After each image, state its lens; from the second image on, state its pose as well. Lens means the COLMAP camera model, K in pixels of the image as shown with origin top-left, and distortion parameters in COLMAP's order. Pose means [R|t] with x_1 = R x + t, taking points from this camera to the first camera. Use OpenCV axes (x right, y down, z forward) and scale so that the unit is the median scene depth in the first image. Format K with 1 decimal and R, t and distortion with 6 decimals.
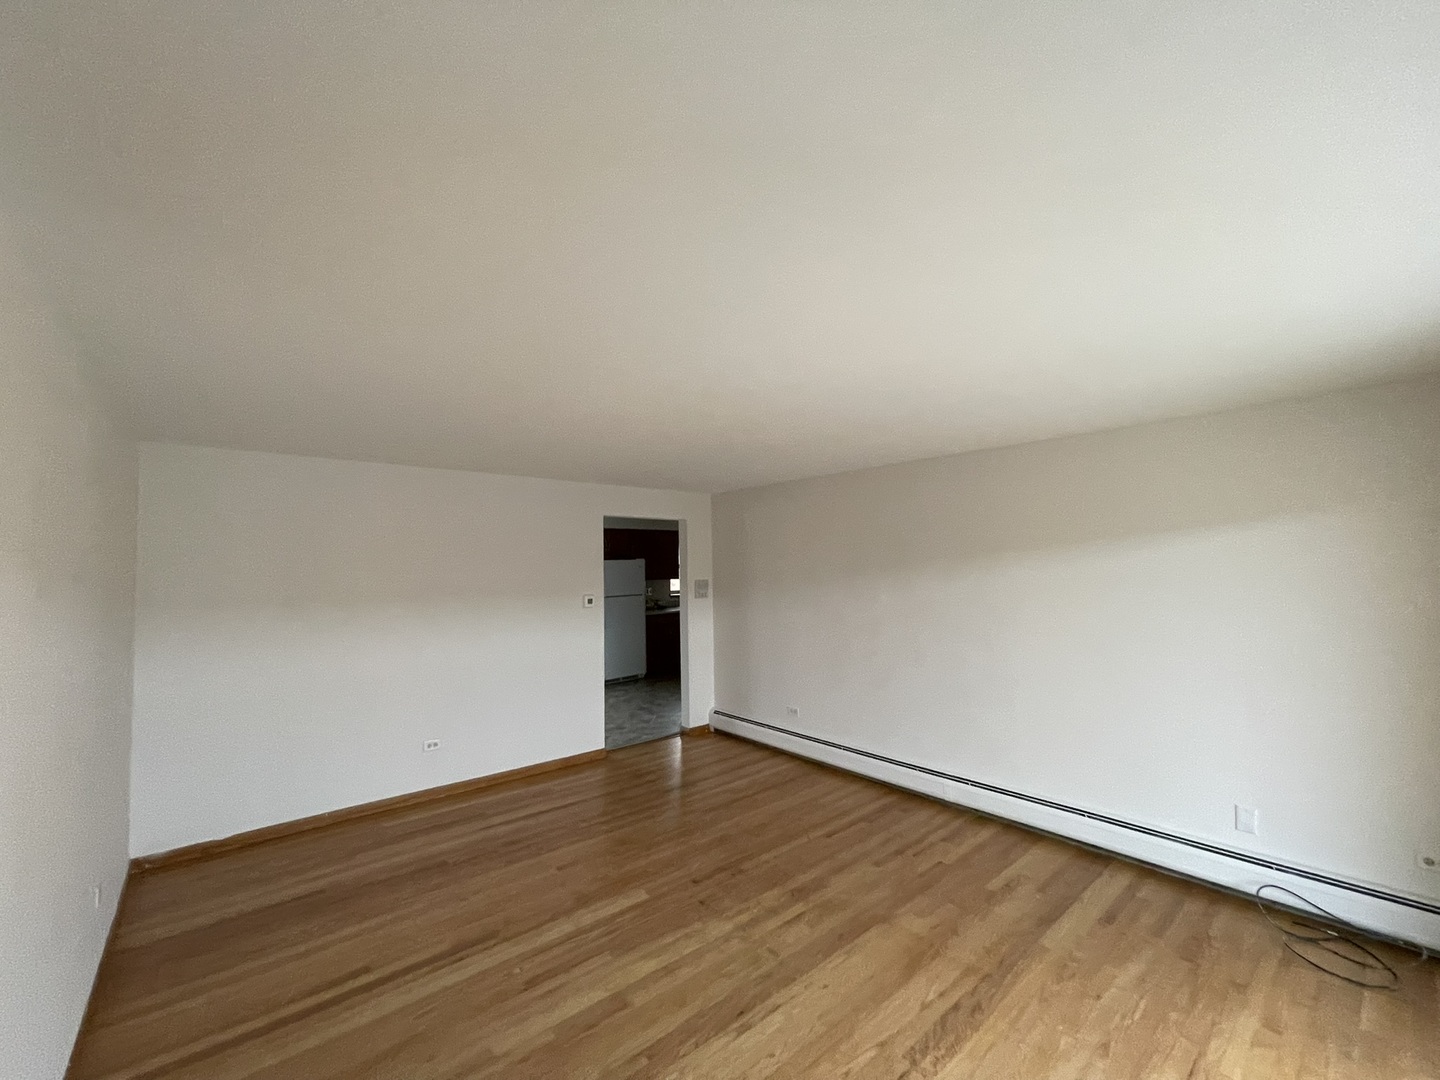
lens RADIAL K [[582.2, 0, 721.1], [0, 582.2, 544.4], [0, 0, 1]] dist [-0.002776, 0.001876]
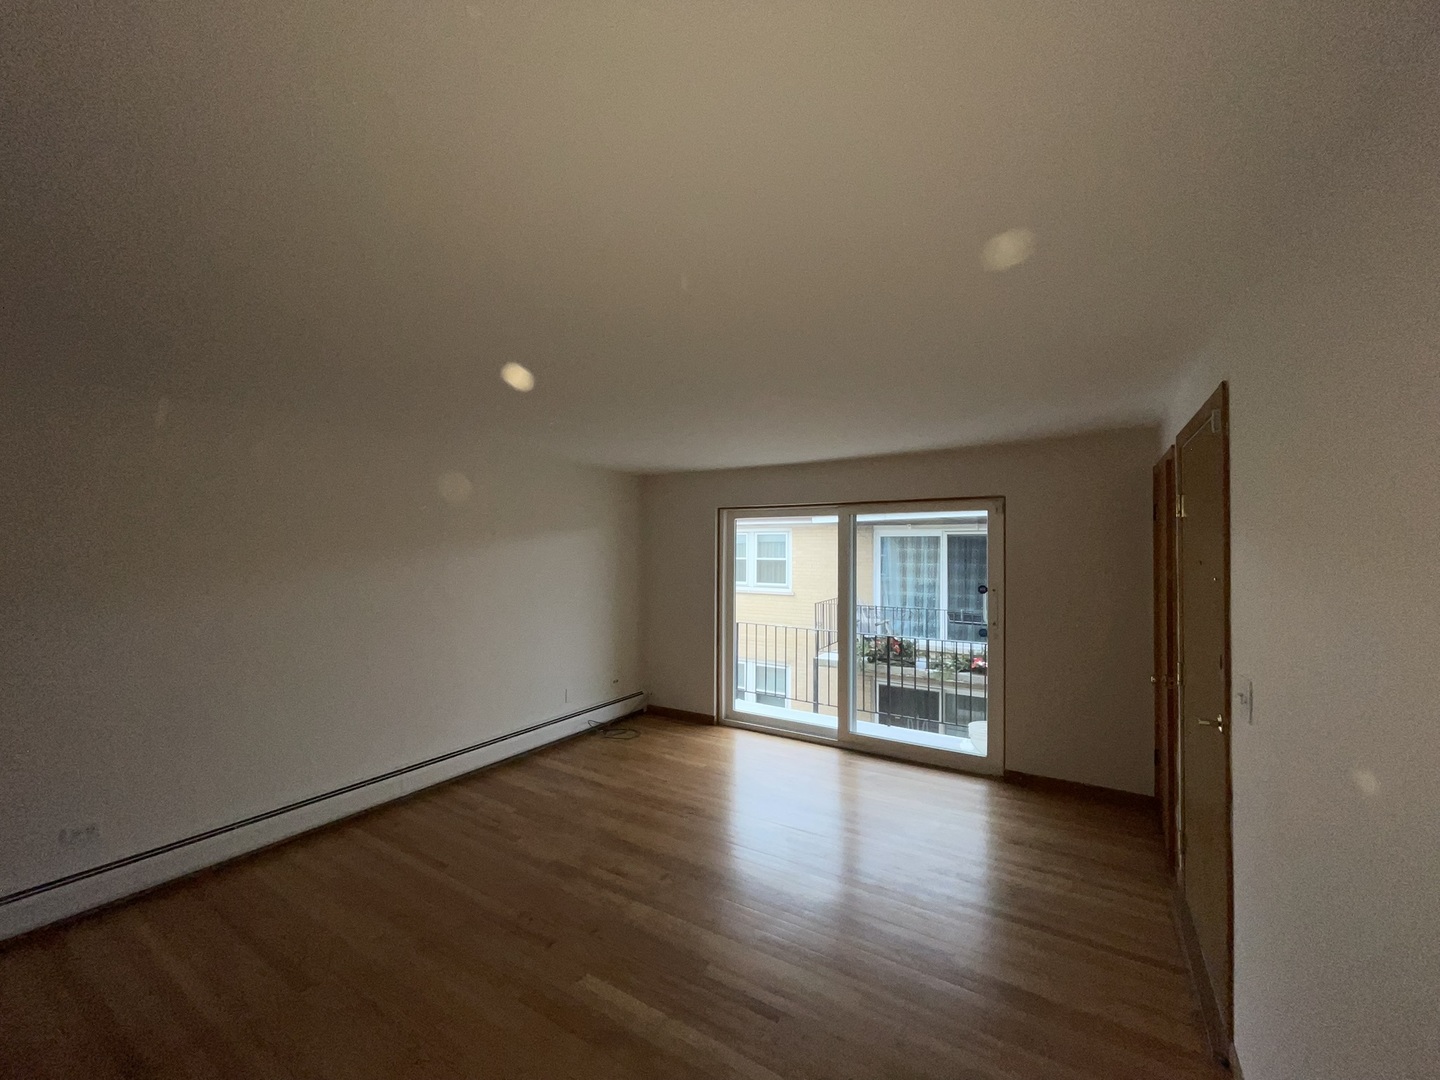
lens RADIAL K [[582.2, 0, 709.9], [0, 582.2, 543.8], [0, 0, 1]] dist [-0.002776, 0.001876]
pose [[-0.301380, 0.024750, 0.953183, -0.958920], [-0.039291, 0.998492, -0.038350, 0.057306], [-0.952694, -0.049010, -0.299953, 1.151912]]
